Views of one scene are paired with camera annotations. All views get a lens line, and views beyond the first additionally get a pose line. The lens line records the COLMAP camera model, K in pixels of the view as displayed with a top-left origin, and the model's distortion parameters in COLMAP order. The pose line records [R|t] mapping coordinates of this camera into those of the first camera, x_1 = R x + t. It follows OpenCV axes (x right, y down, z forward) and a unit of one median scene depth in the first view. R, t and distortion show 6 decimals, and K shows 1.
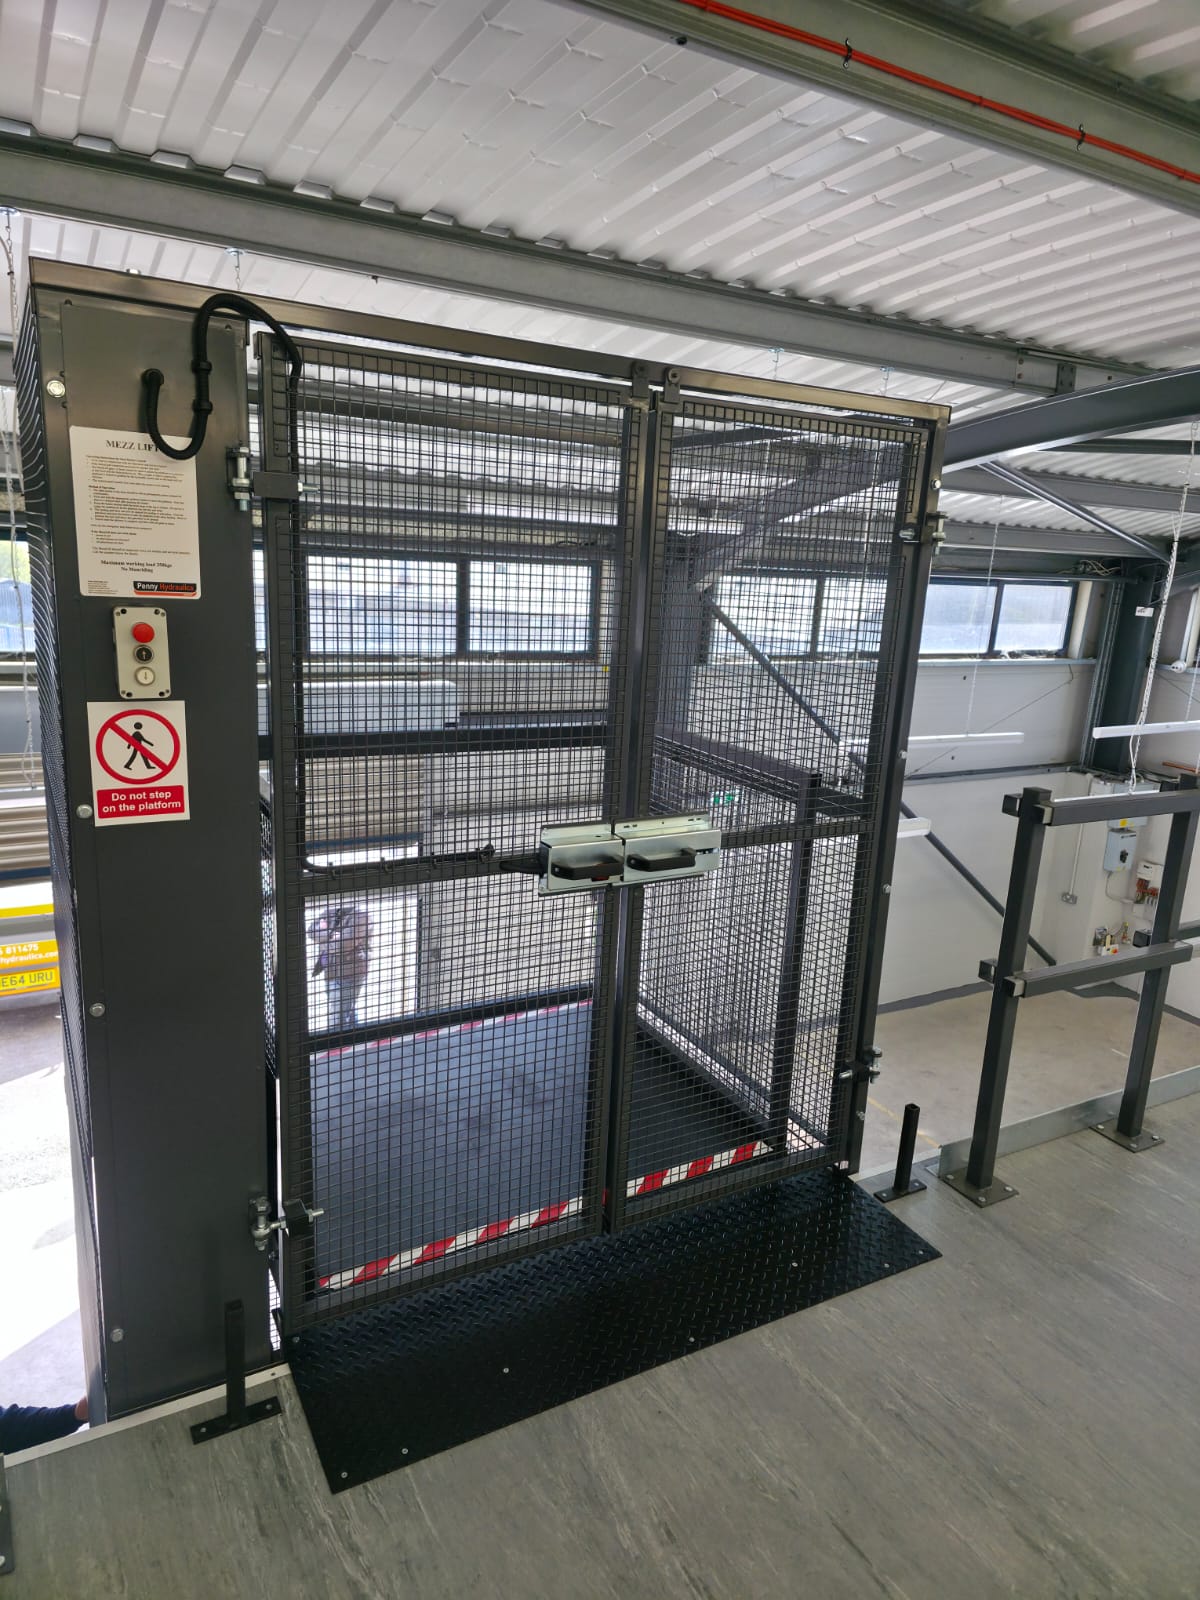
lens RADIAL K [[1082.1, 0, 601.8], [0, 1082.1, 807.9], [0, 0, 1]] dist [0.069080, -0.069145]
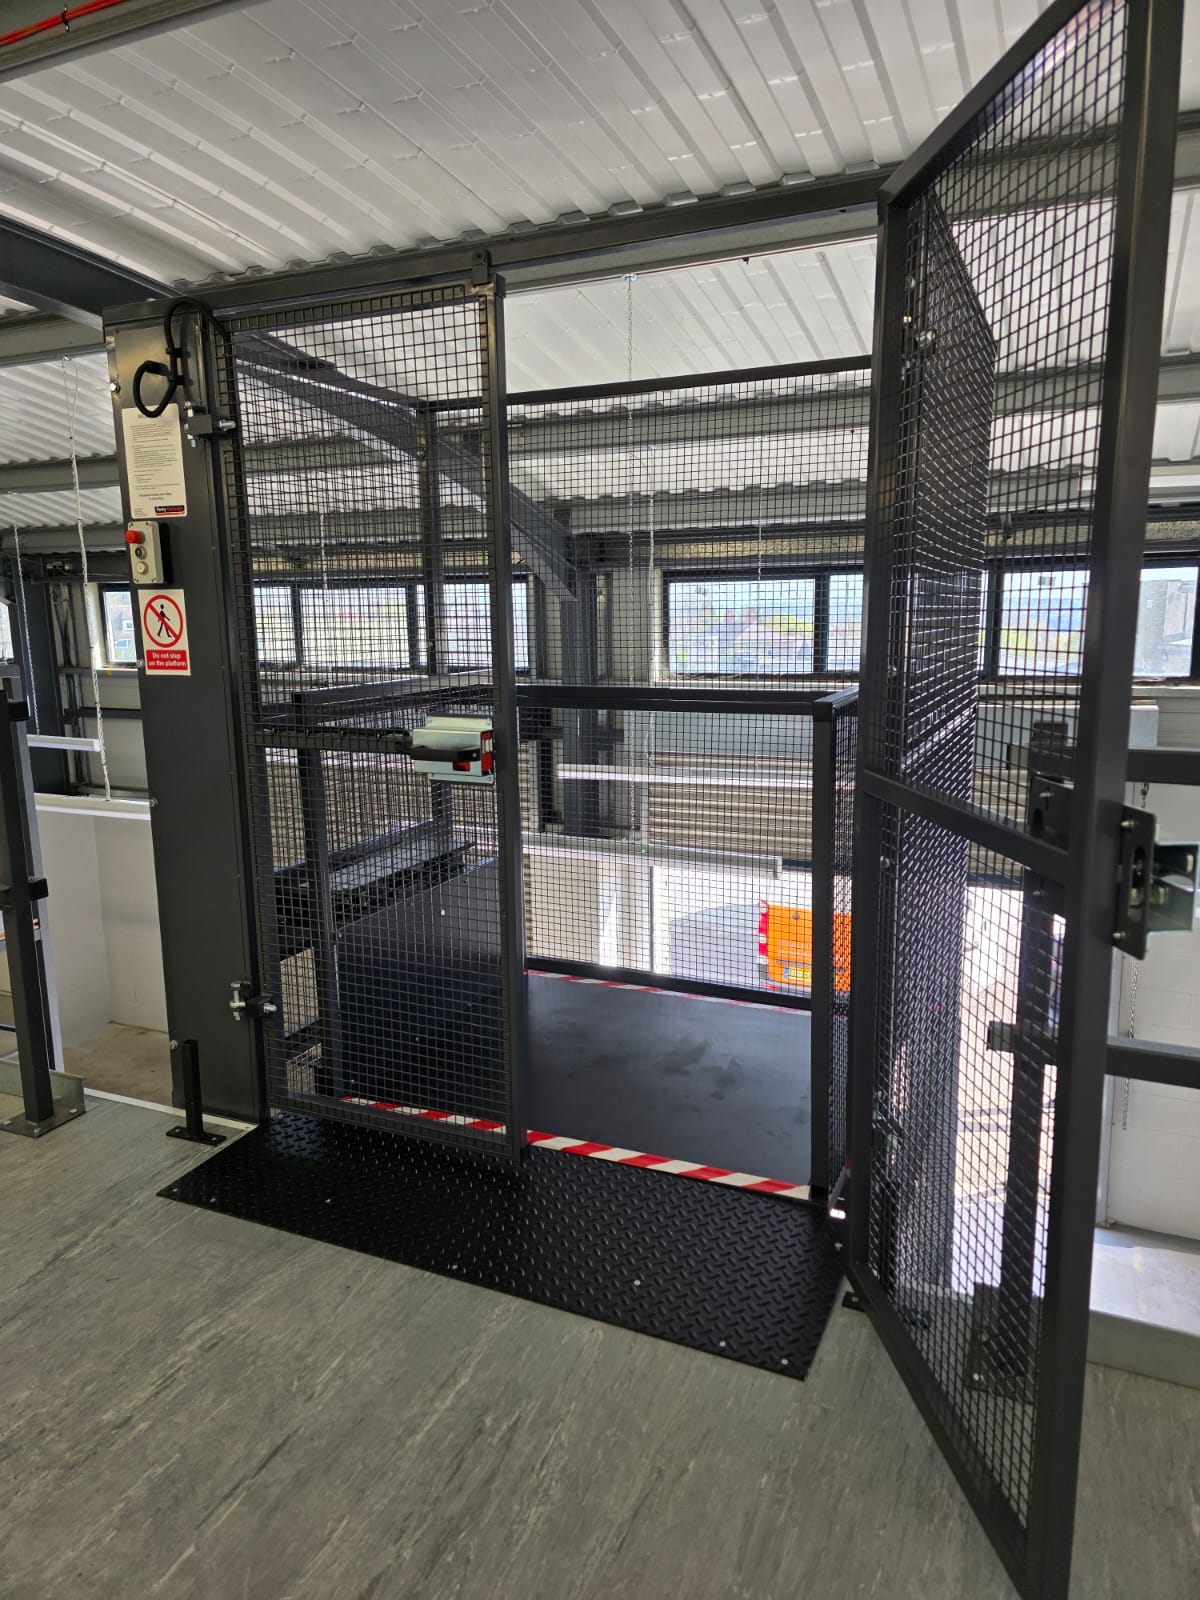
lens RADIAL K [[1082.1, 0, 601.8], [0, 1082.1, 807.9], [0, 0, 1]] dist [0.069080, -0.069145]
pose [[0.570165, 0.082581, -0.817369, 1.109525], [-0.154433, 0.987972, -0.007910, 0.110167], [0.806884, 0.130739, 0.576060, 0.646157]]
